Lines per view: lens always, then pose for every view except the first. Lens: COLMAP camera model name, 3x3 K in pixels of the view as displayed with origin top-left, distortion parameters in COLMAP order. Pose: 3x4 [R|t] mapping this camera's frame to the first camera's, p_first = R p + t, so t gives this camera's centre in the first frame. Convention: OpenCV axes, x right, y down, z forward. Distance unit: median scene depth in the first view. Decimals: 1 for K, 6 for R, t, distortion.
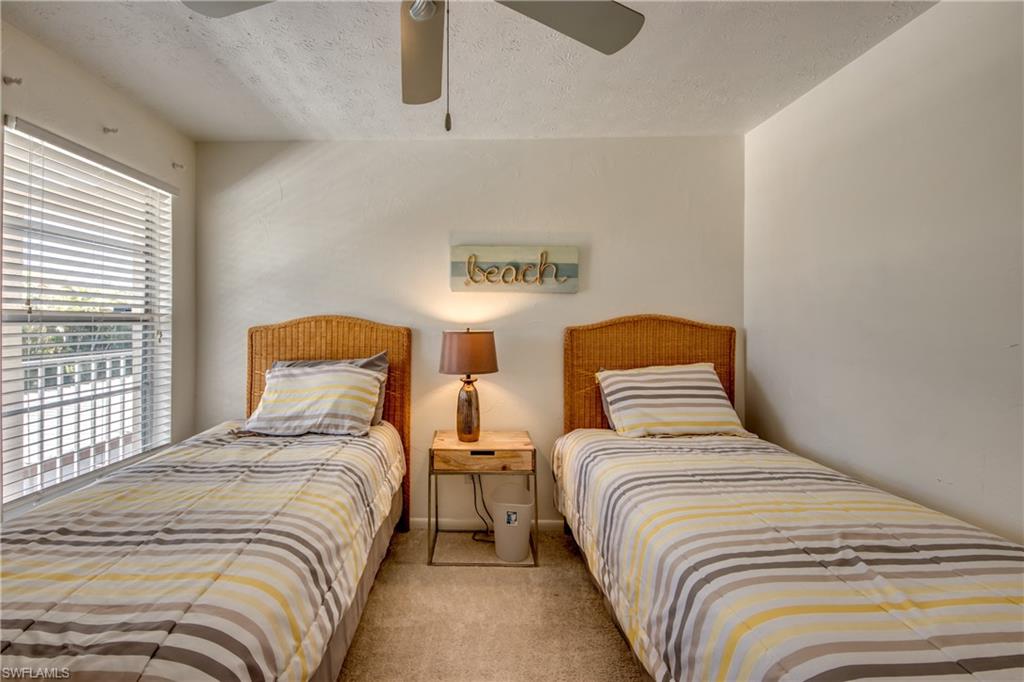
lens RADIAL K [[425.5, 0, 496.0], [0, 425.5, 314.0], [0, 0, 1]] dist [0.001770, -0.002274]
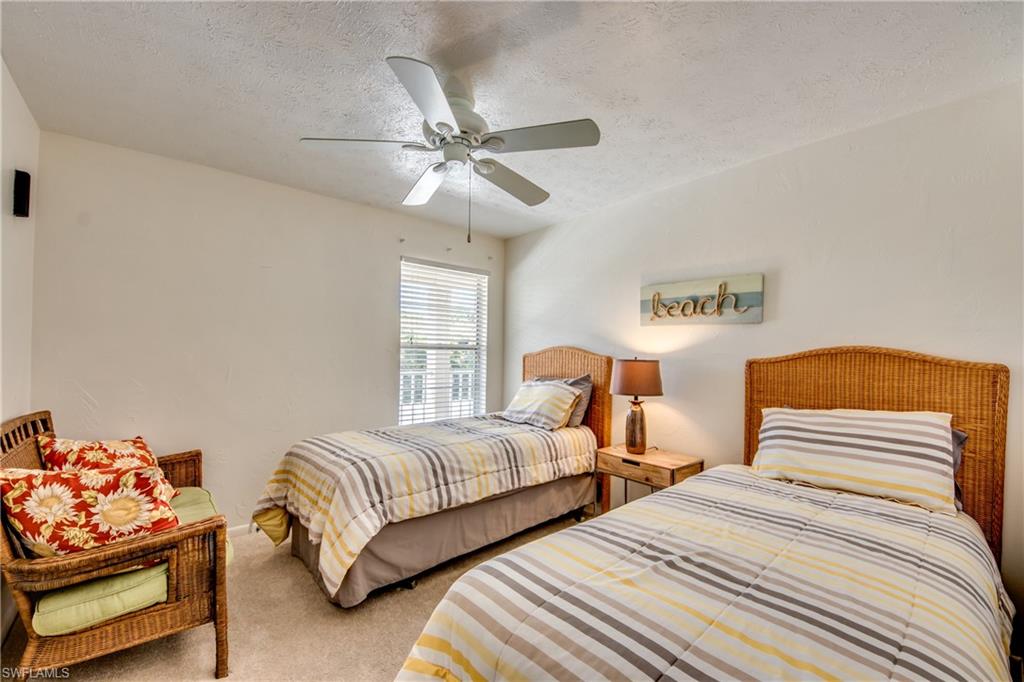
lens RADIAL K [[398.9, 0, 507.8], [0, 398.9, 347.0], [0, 0, 1]] dist [0.017575, -0.010623]
pose [[0.669528, 0.003310, -0.742780, 0.501895], [-0.007607, 0.999968, -0.002400, 0.010602], [0.742748, 0.007257, 0.669532, -0.001960]]
